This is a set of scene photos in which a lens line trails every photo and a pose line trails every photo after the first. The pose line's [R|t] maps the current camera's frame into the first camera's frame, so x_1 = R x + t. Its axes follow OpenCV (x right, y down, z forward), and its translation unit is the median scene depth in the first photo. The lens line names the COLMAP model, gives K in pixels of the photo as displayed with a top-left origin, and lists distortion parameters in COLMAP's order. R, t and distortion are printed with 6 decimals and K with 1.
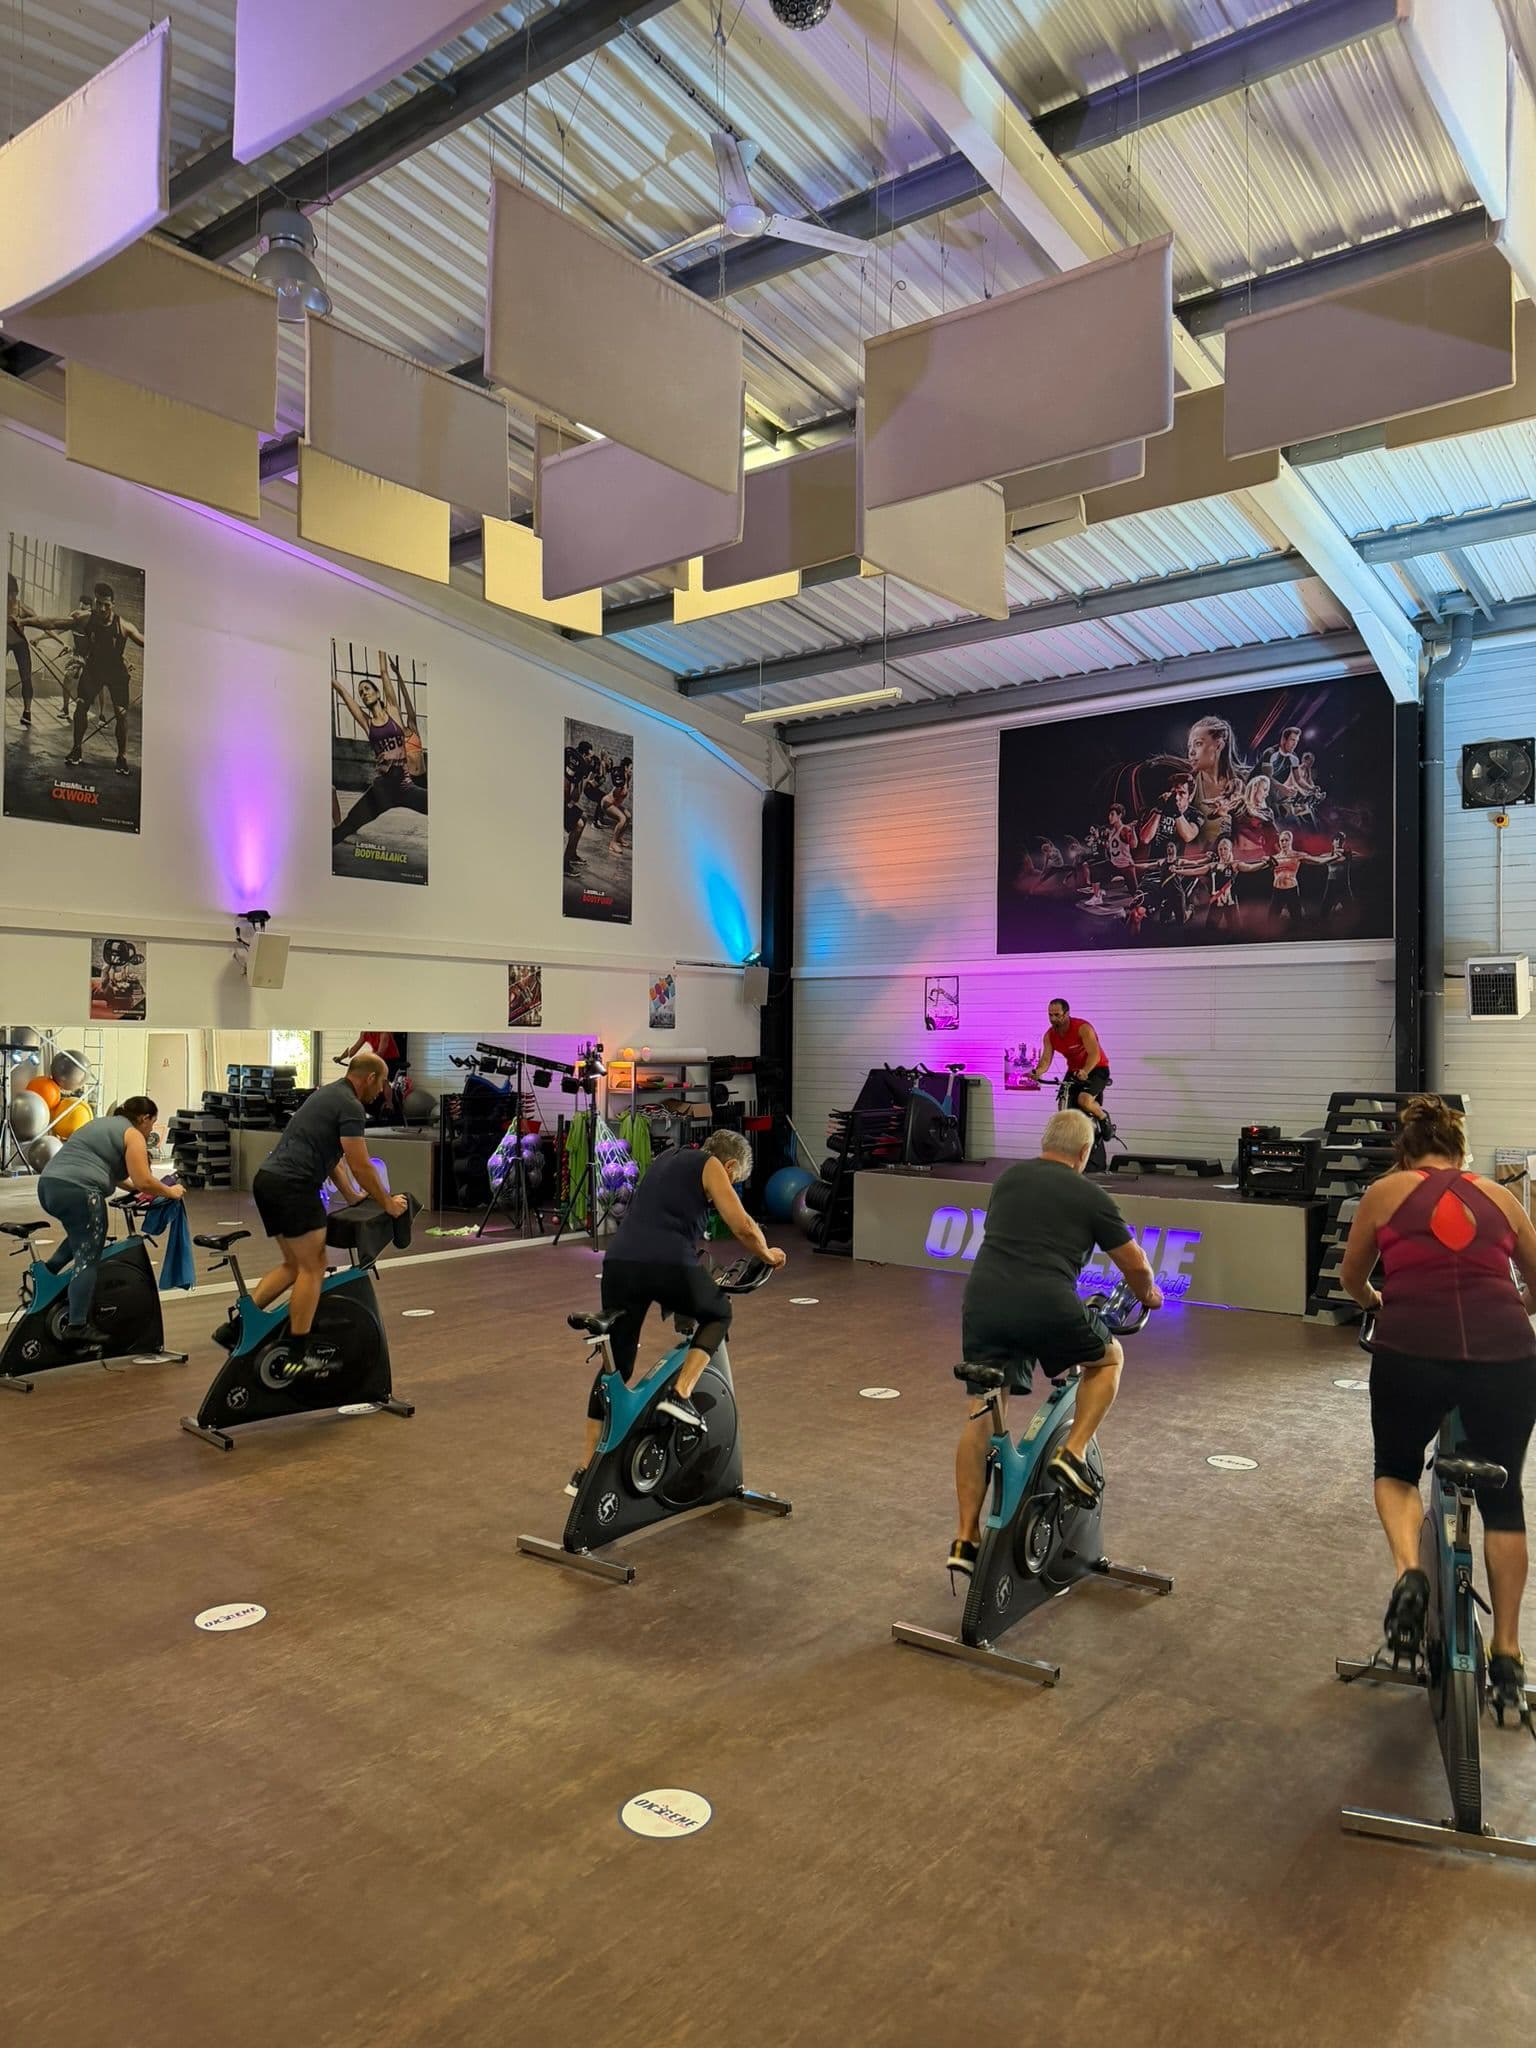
lens RADIAL K [[1436.7, 0, 772.7], [0, 1436.7, 1029.8], [0, 0, 1]] dist [0.173445, -0.348324]
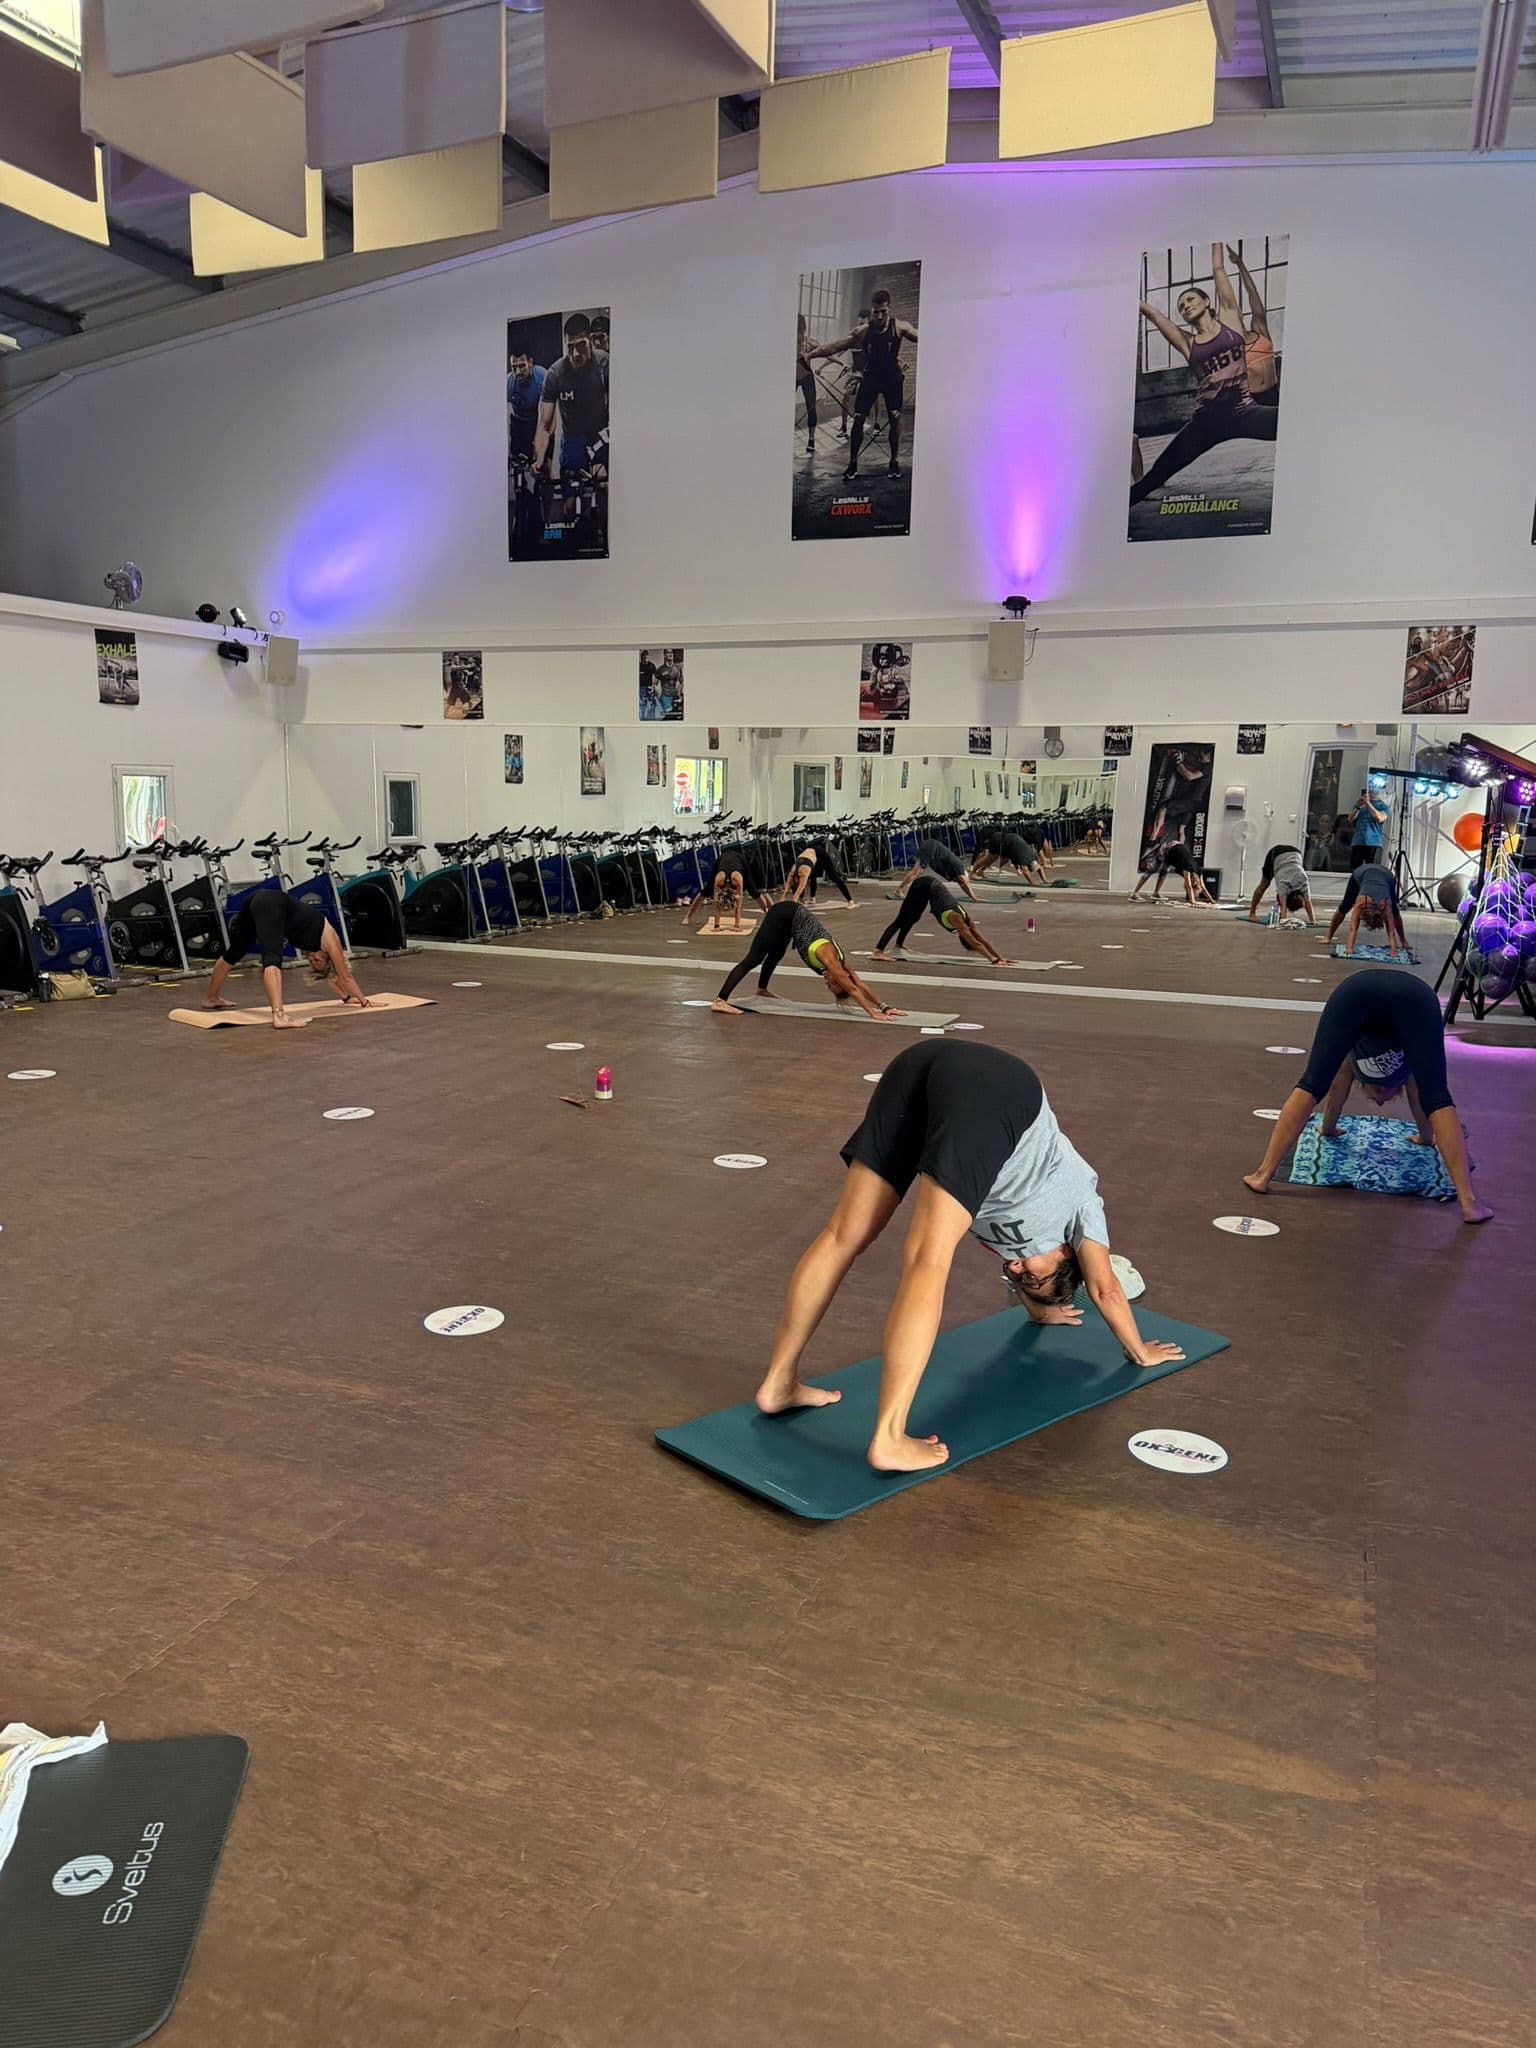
lens RADIAL K [[1467.6, 0, 758.1], [0, 1467.6, 1024.9], [0, 0, 1]] dist [0.004329, -0.008690]
pose [[0.257504, 0.147523, -0.954950, 0.461553], [-0.005485, 0.988484, 0.151224, 0.041771], [0.966262, -0.033703, 0.255347, 0.491963]]
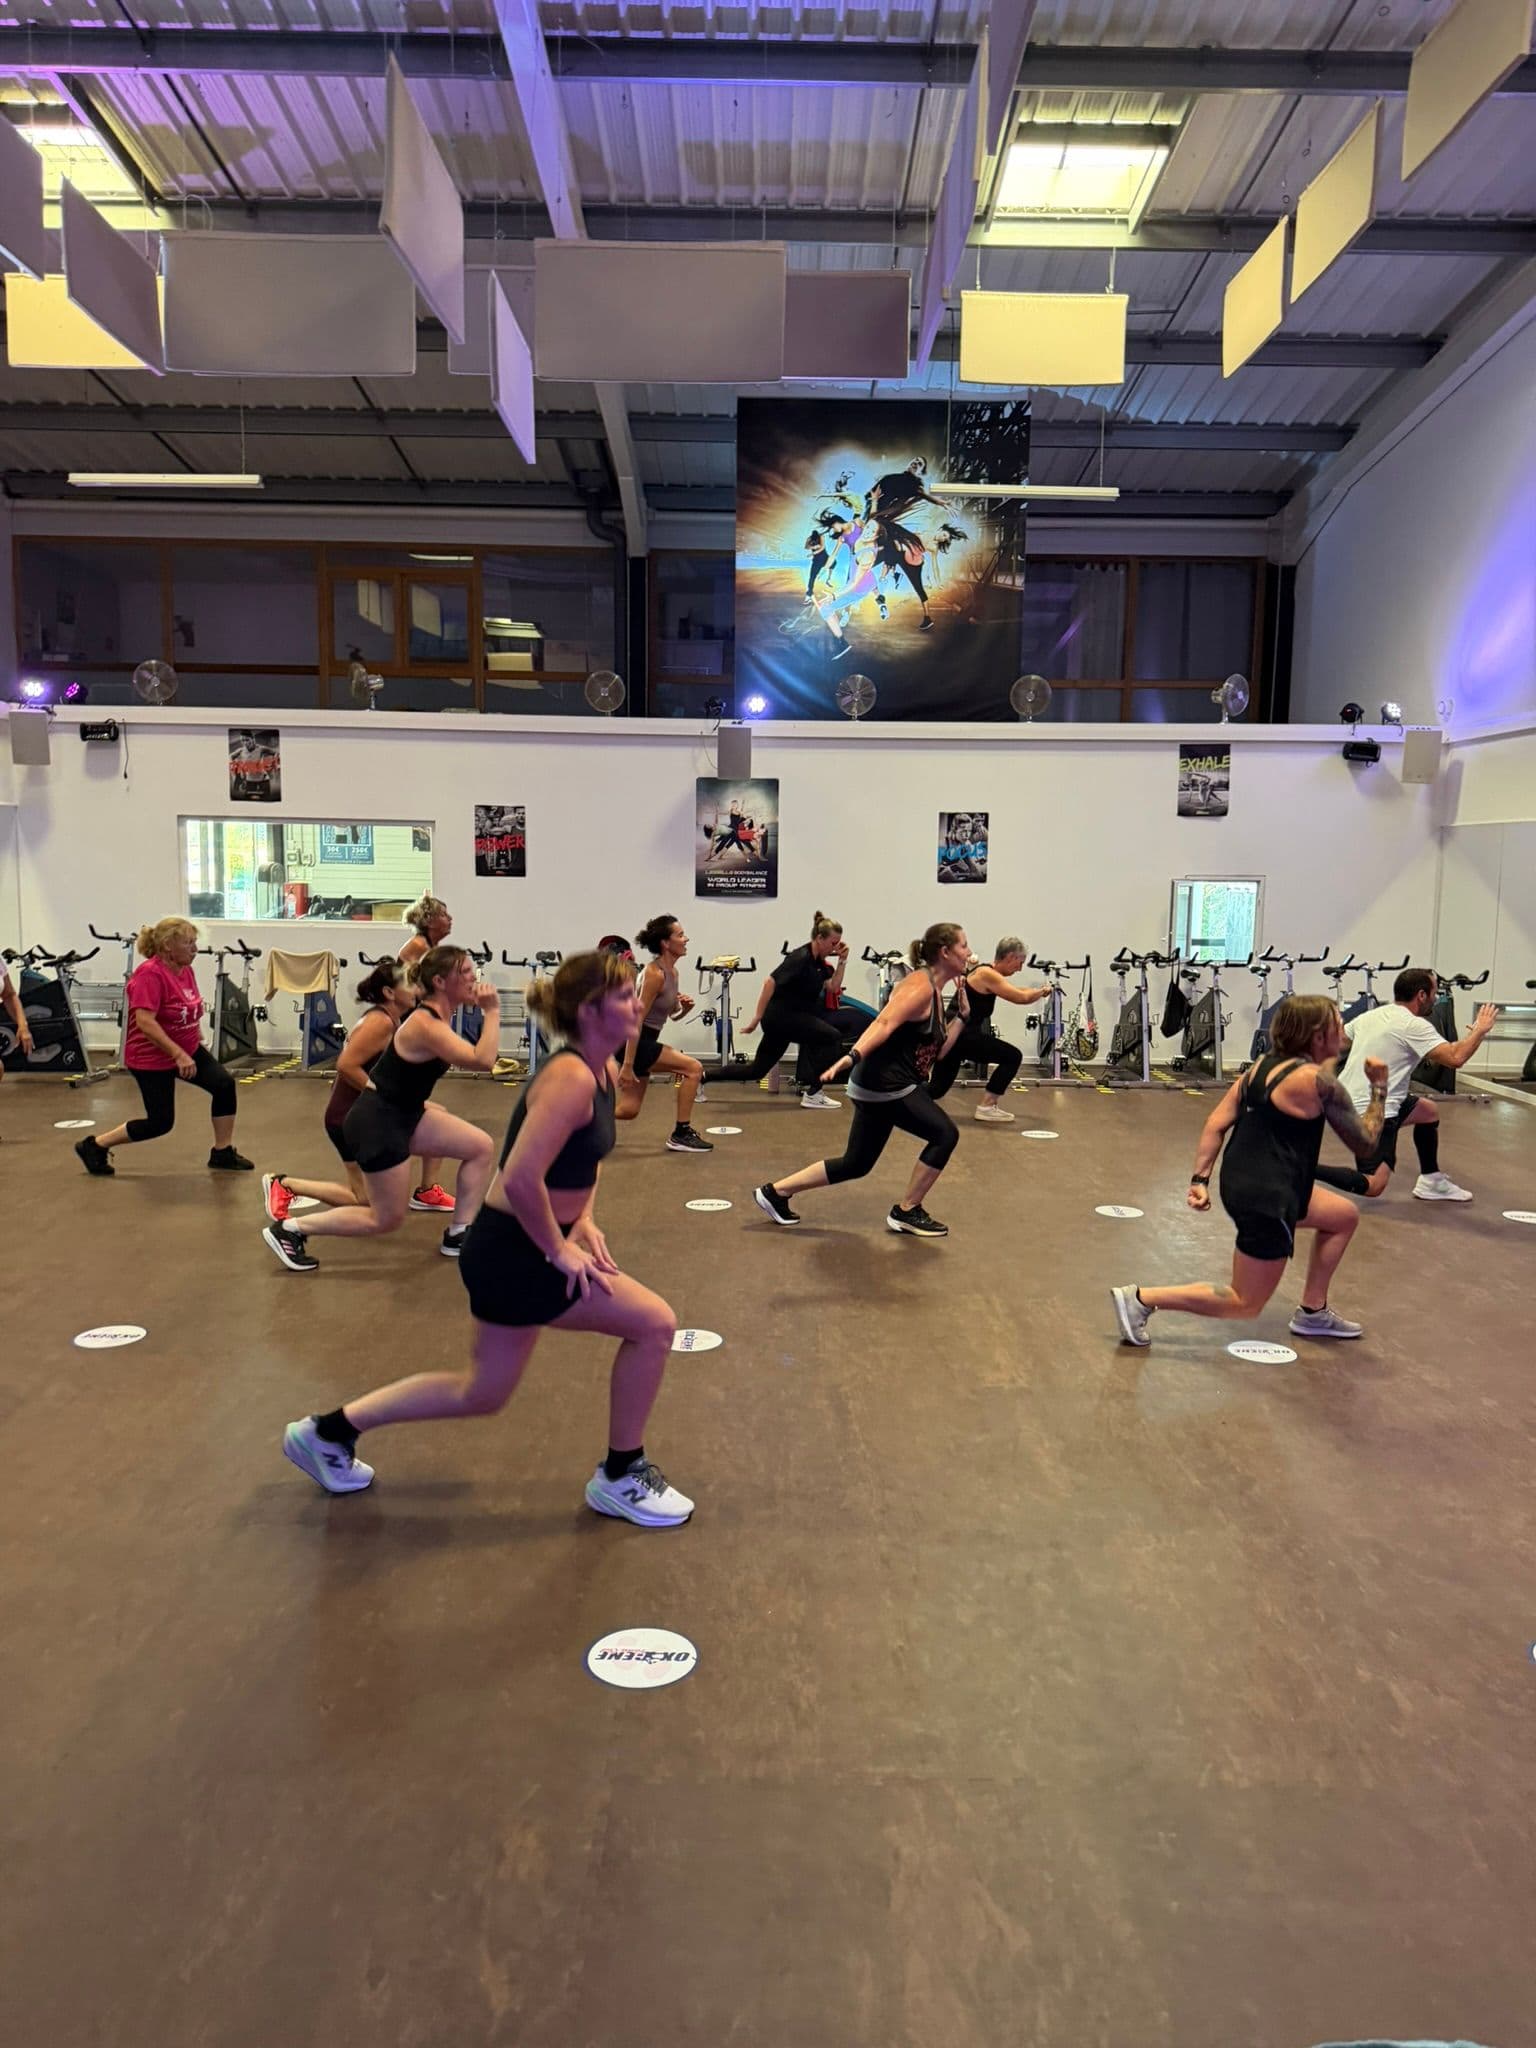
lens RADIAL K [[1467.6, 0, 758.1], [0, 1467.6, 1024.9], [0, 0, 1]] dist [0.004329, -0.008690]
pose [[-0.777275, 0.046050, -0.627473, 0.270311], [-0.011732, 0.996084, 0.087635, 0.038116], [0.629052, 0.075478, -0.773691, 0.871846]]
